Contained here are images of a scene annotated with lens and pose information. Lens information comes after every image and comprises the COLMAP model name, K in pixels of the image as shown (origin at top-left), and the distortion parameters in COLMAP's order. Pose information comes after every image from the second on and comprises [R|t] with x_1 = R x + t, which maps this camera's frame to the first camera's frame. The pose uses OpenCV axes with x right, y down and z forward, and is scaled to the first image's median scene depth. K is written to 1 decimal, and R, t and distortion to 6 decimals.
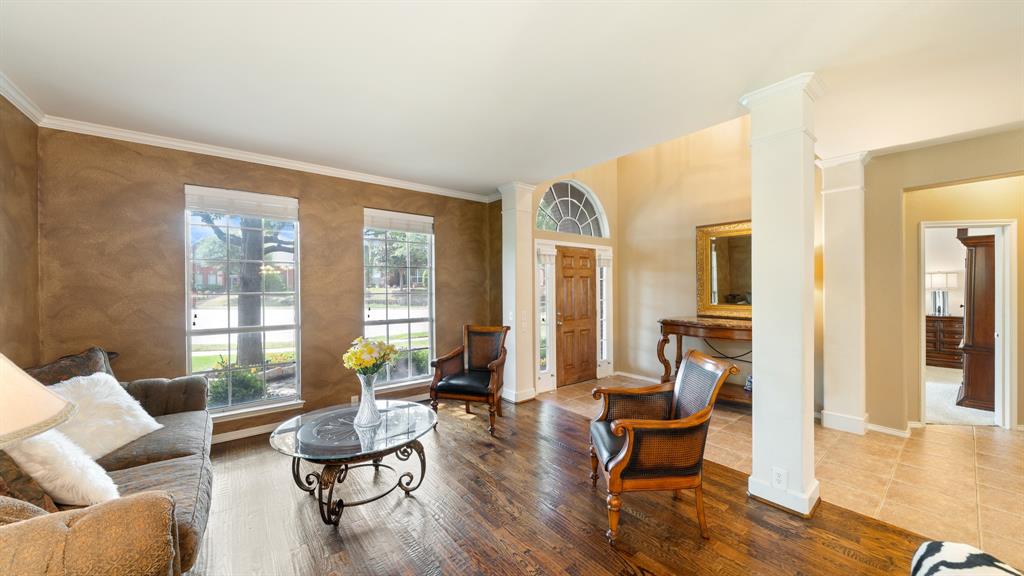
lens RADIAL K [[356.0, 0, 508.7], [0, 356.0, 290.2], [0, 0, 1]] dist [-0.005090, 0.000307]
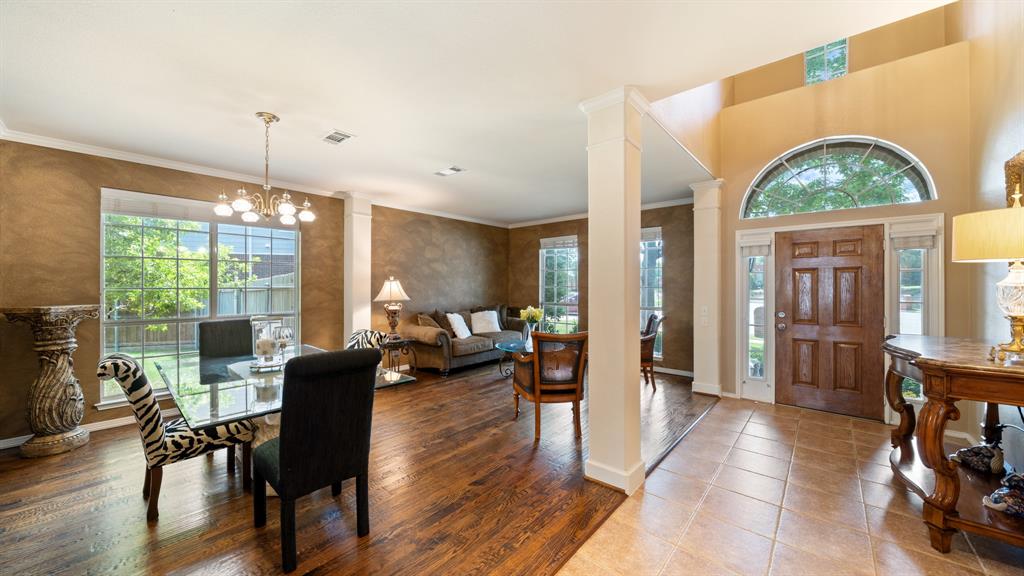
lens RADIAL K [[356.0, 0, 505.4], [0, 356.0, 287.6], [0, 0, 1]] dist [-0.005090, 0.000307]
pose [[0.183324, 0.016211, -0.982919, 0.906371], [-0.001241, 0.999867, 0.016259, -0.011311], [0.983052, -0.001761, 0.183319, 0.236419]]
